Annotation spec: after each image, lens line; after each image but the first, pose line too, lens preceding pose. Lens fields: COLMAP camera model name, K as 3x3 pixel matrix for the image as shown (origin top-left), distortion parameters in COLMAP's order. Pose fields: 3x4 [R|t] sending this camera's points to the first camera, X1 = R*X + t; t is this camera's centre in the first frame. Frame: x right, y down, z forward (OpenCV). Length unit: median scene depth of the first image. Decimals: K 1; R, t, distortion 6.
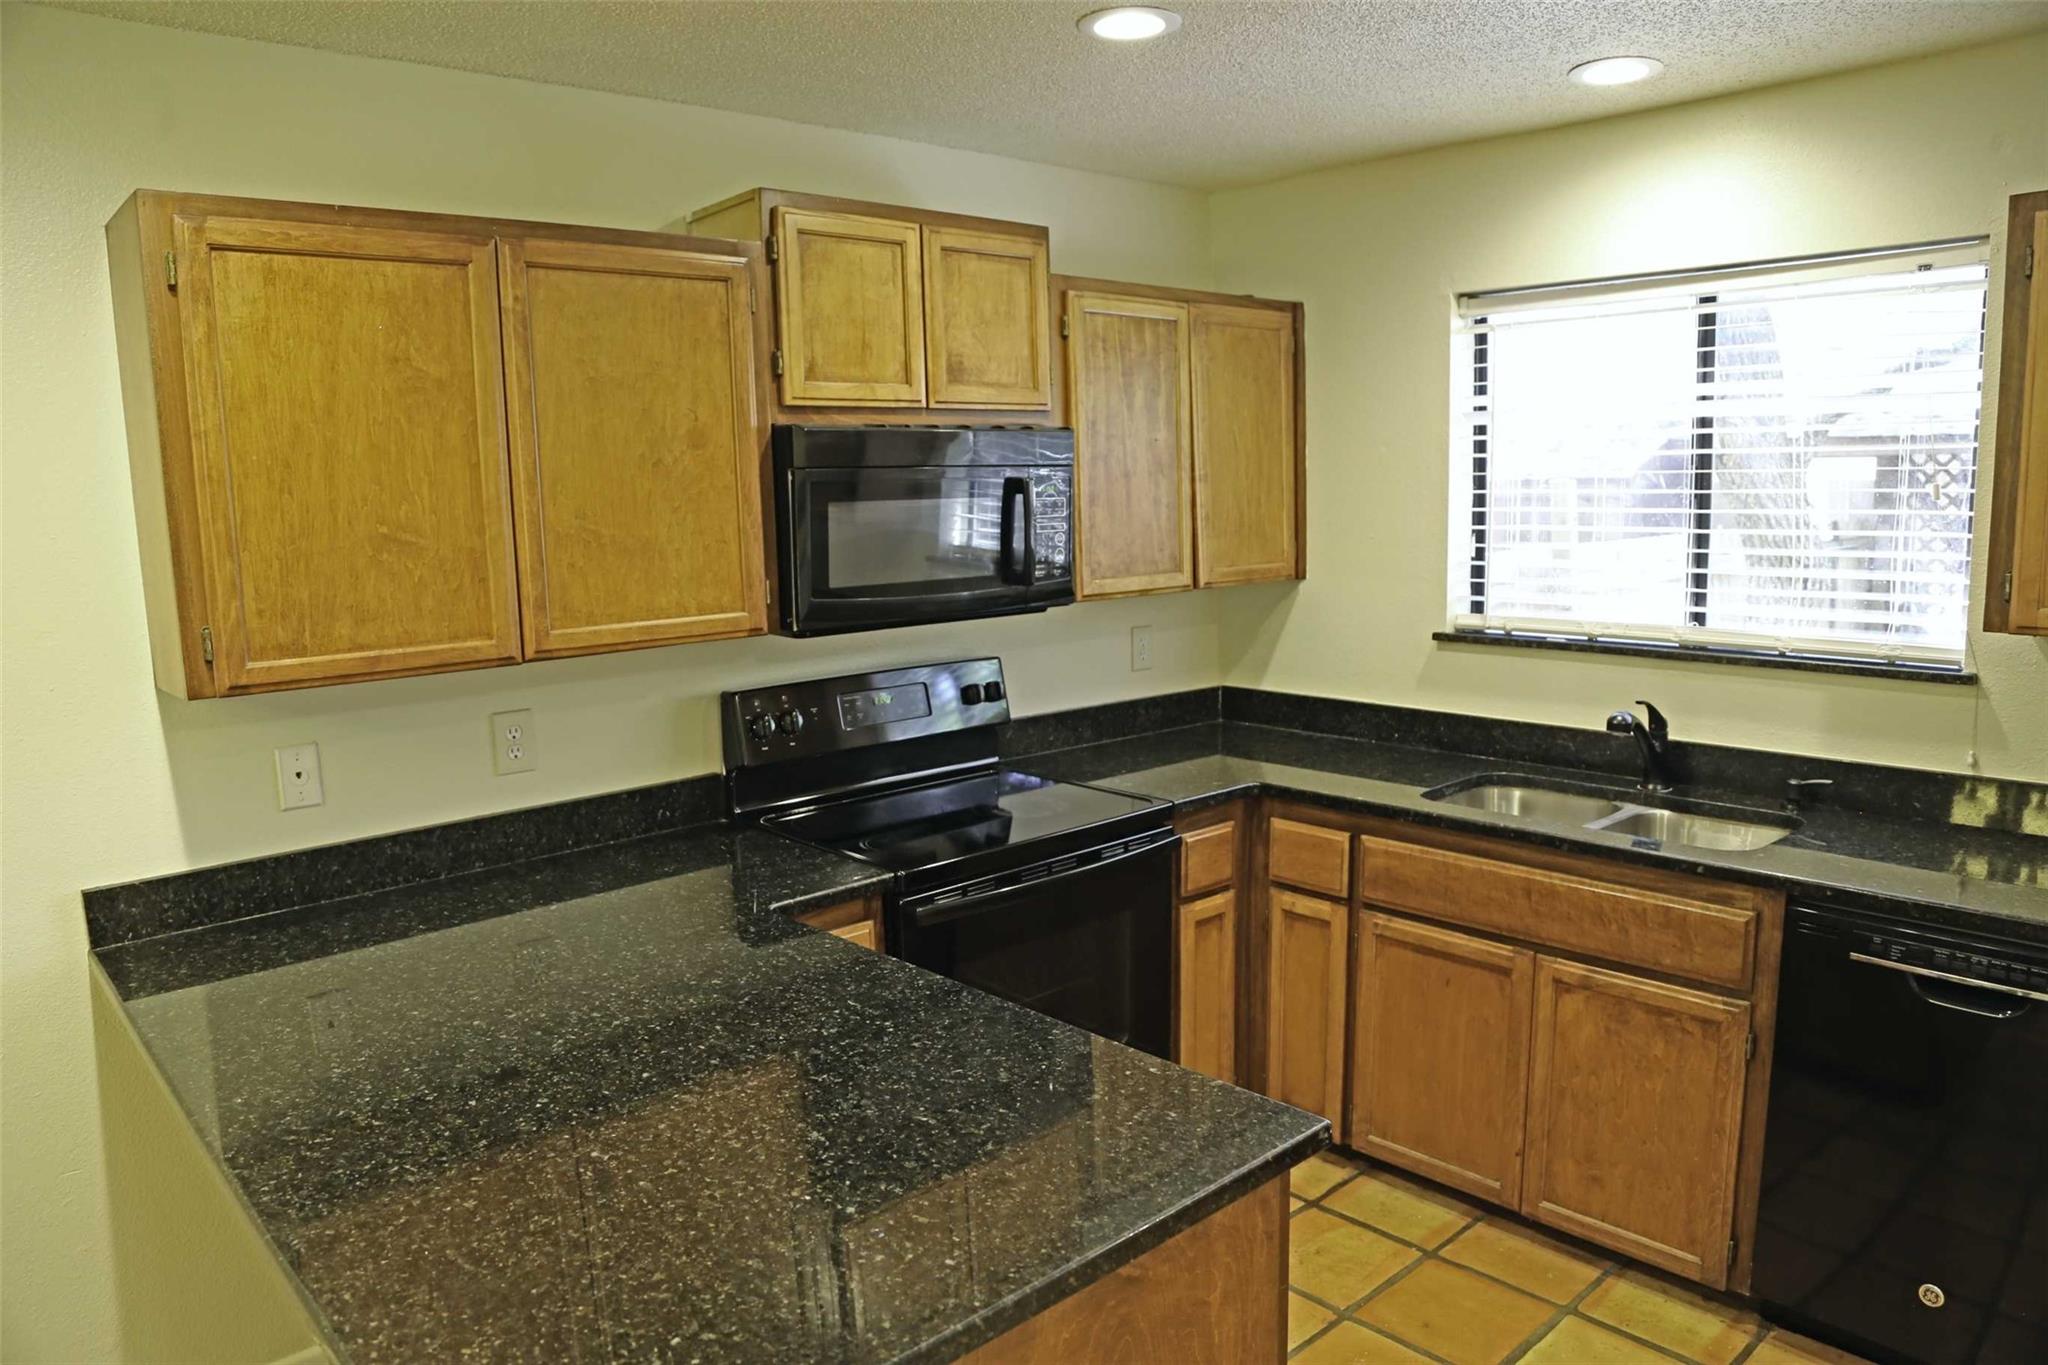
lens RADIAL K [[1394.7, 0, 1022.8], [0, 1394.7, 701.9], [0, 0, 1]] dist [-0.125093, 0.064987]
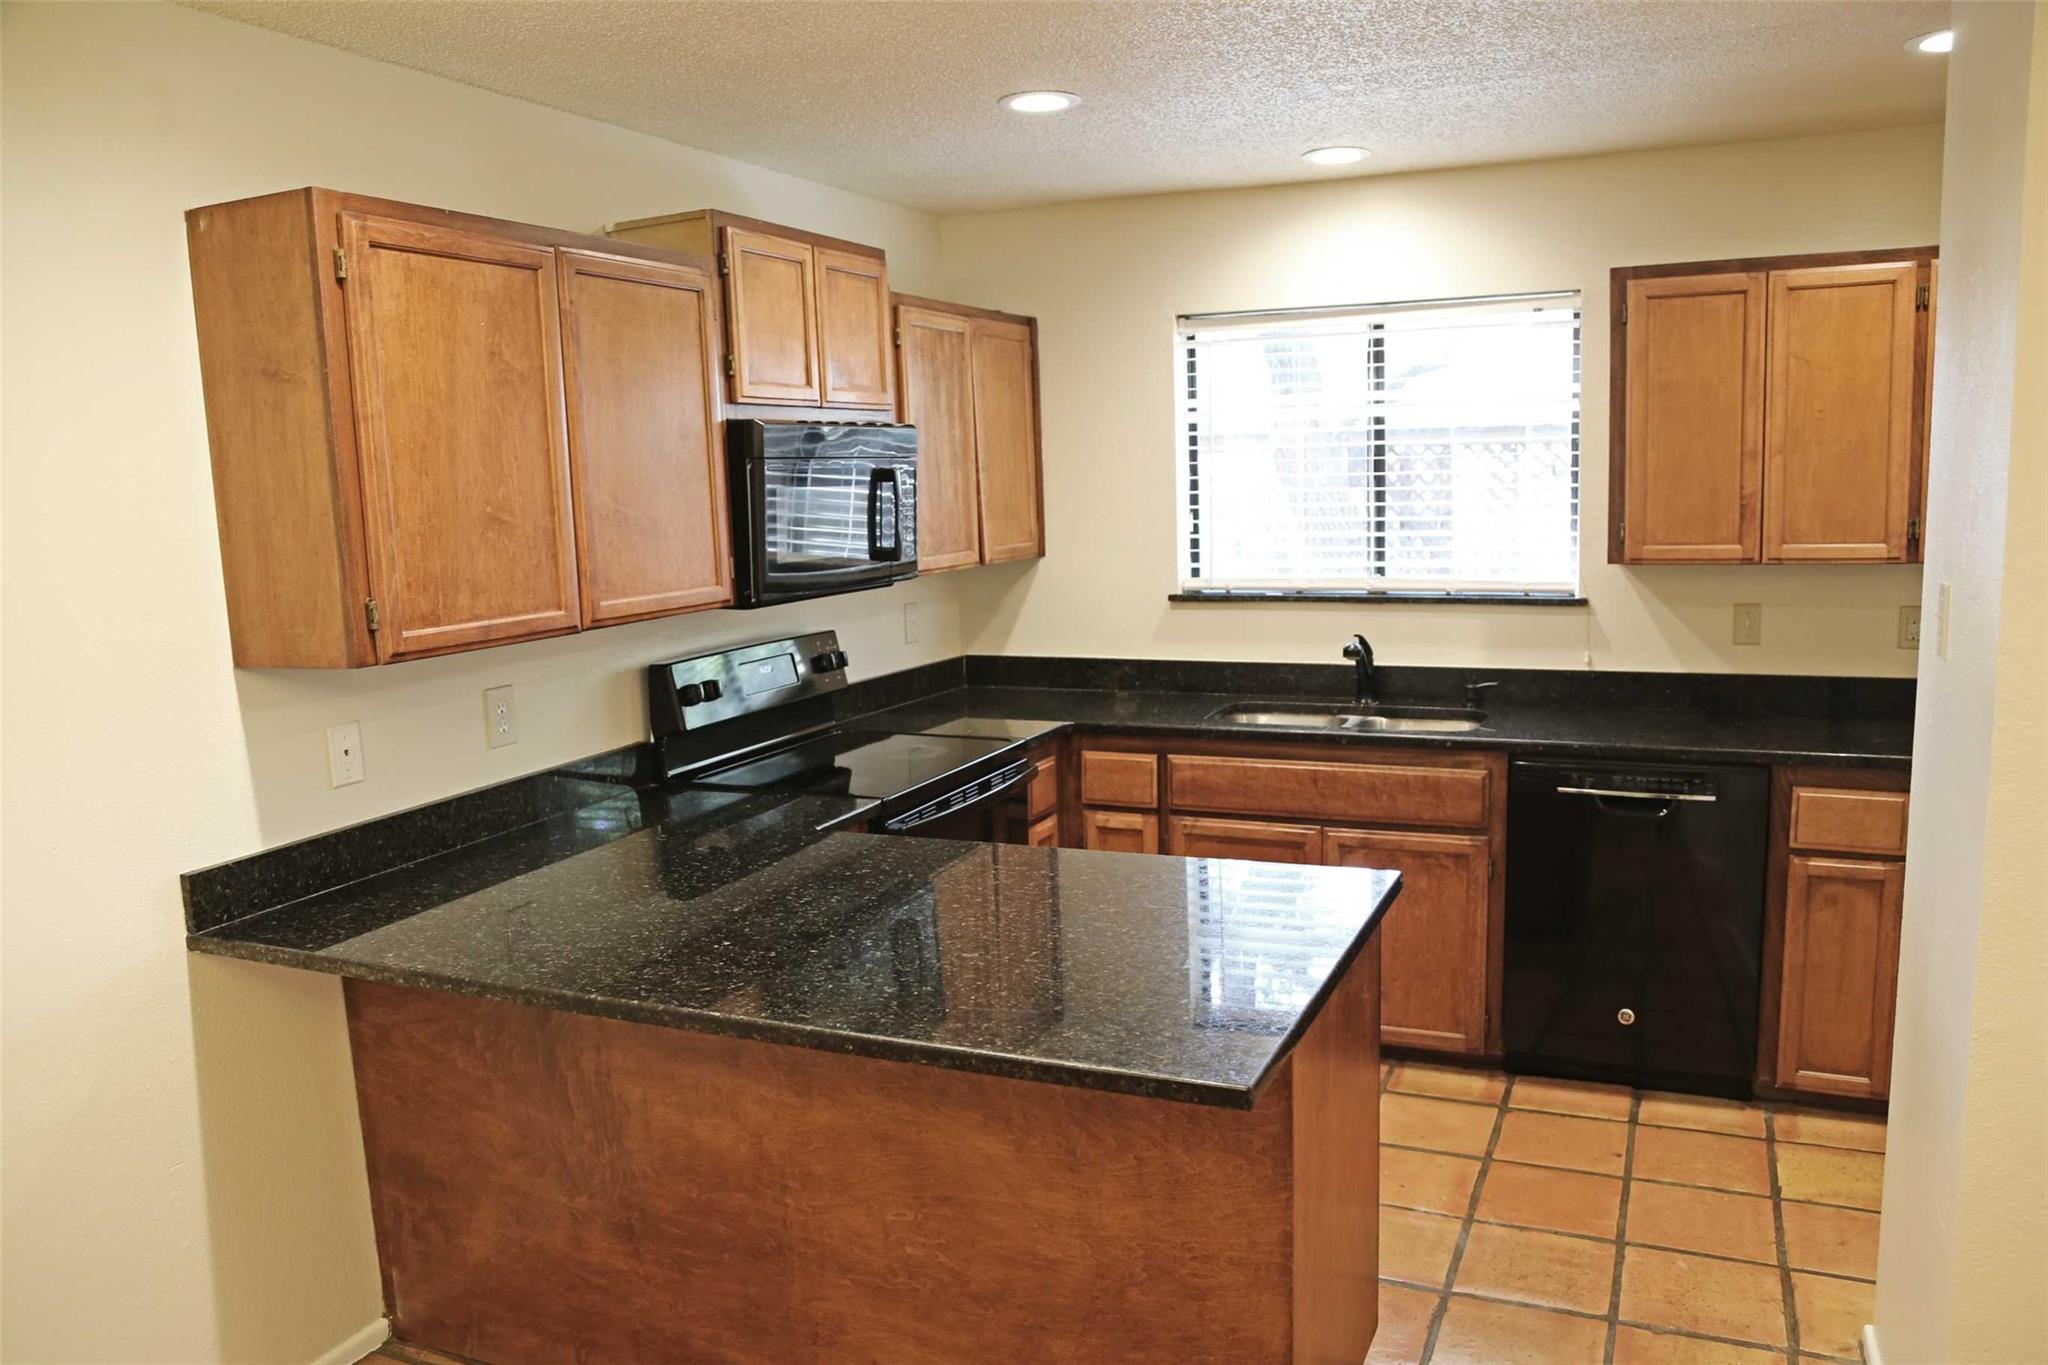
lens RADIAL K [[1526.6, 0, 1024.3], [0, 1526.6, 699.8], [0, 0, 1]] dist [-0.109412, 0.096516]
pose [[0.914888, -0.063753, 0.398643, -0.462209], [0.071553, 0.997426, -0.004701, 0.050441], [-0.397317, 0.032825, 0.917094, -0.221666]]
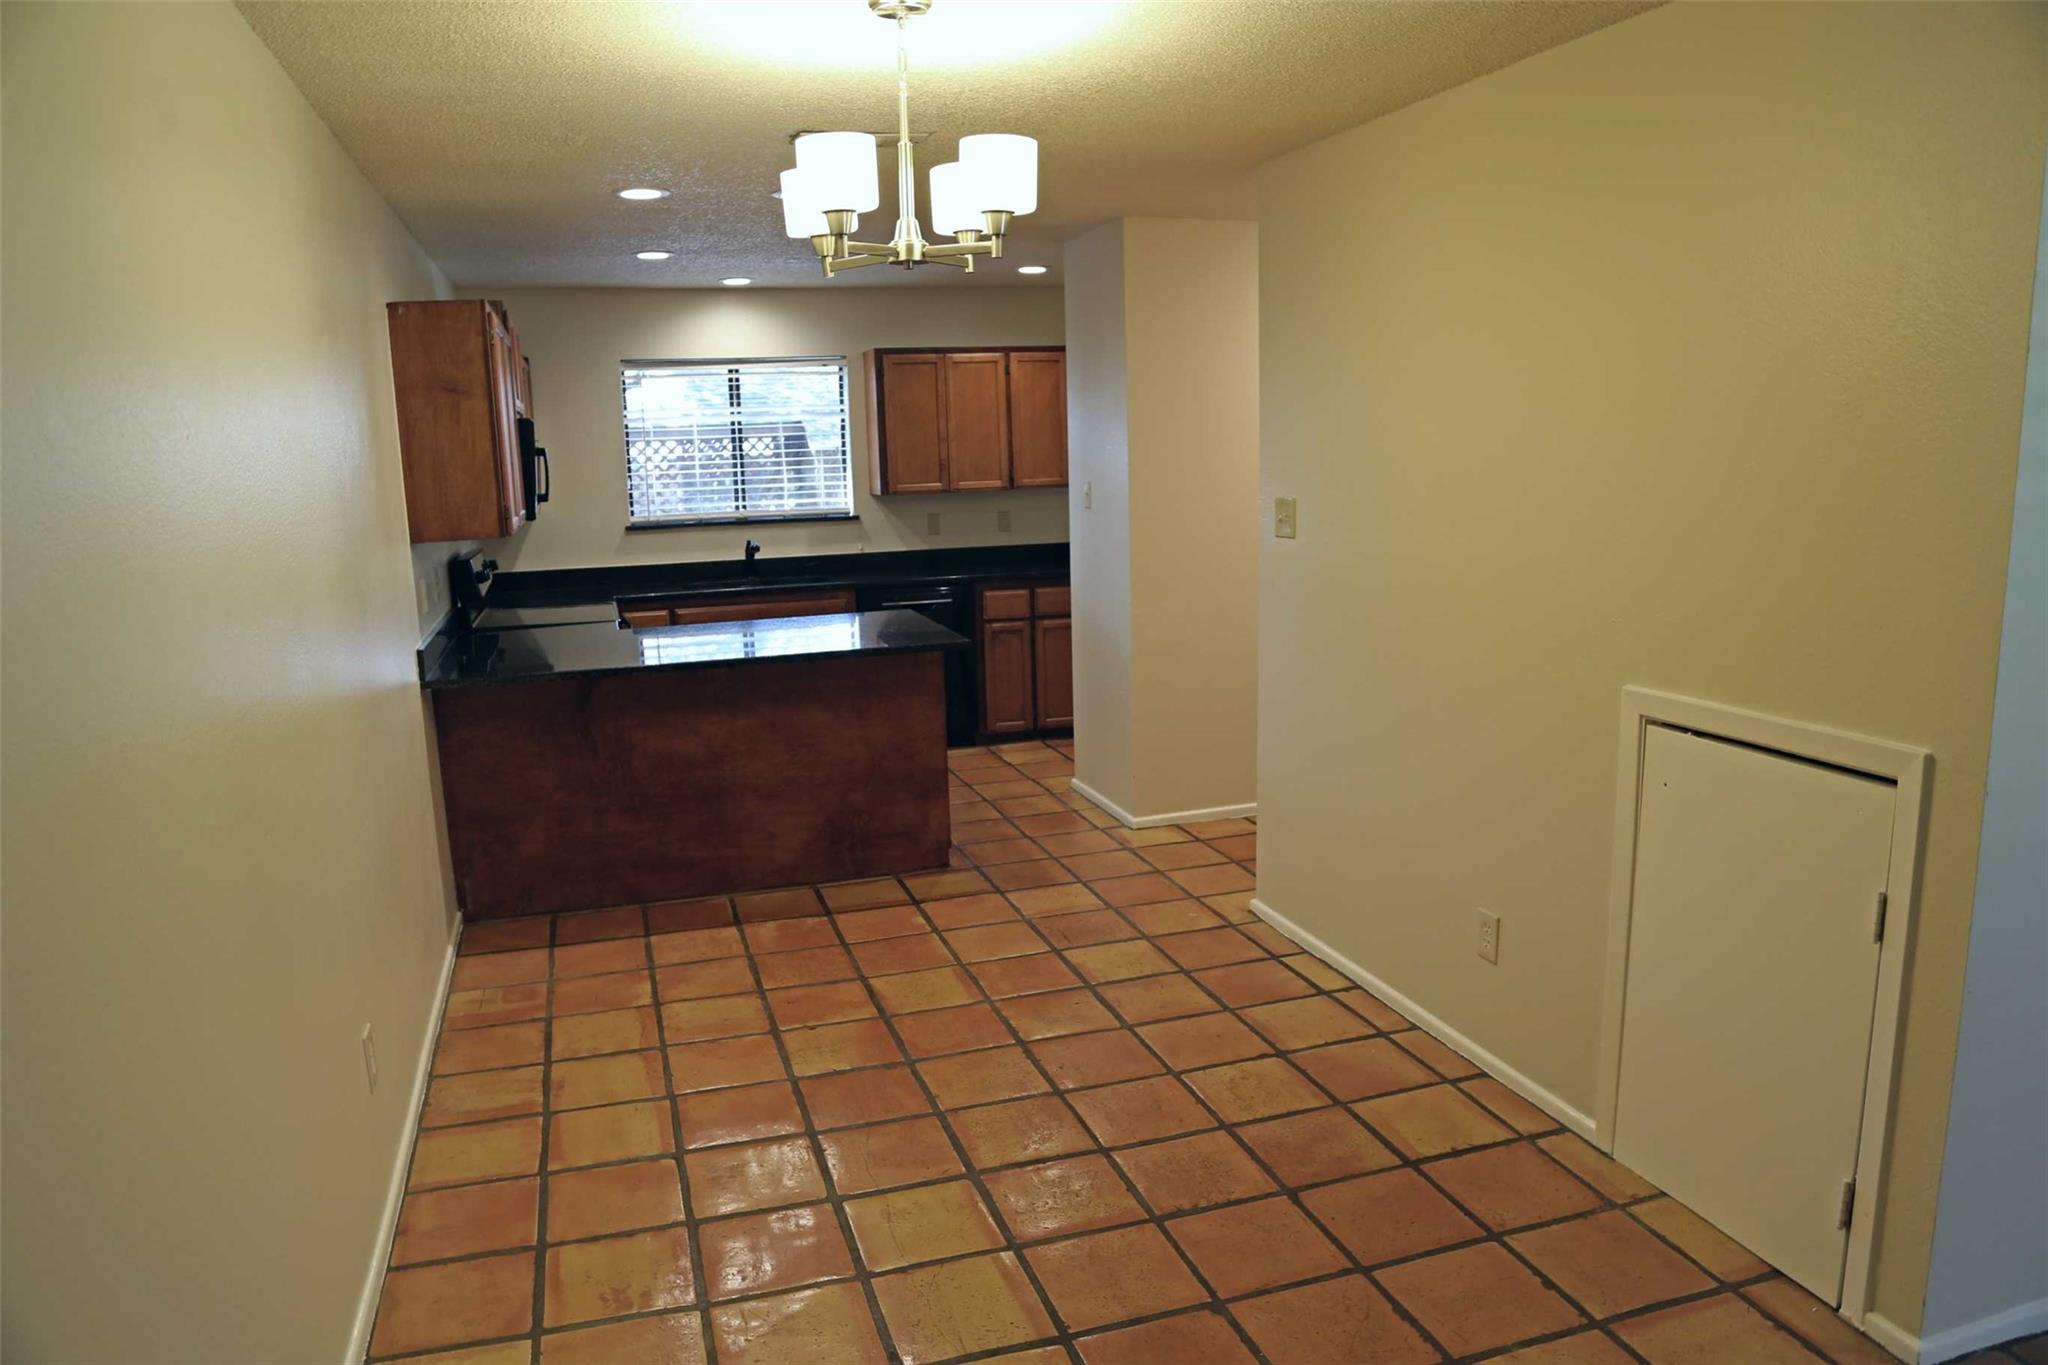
lens RADIAL K [[1394.7, 0, 1022.8], [0, 1394.7, 701.9], [0, 0, 1]] dist [-0.125093, 0.064987]
pose [[0.420220, -0.152886, 0.894450, -1.701714], [0.156742, 0.983117, 0.094403, 0.135317], [-0.893782, 0.100528, 0.437089, -0.497376]]
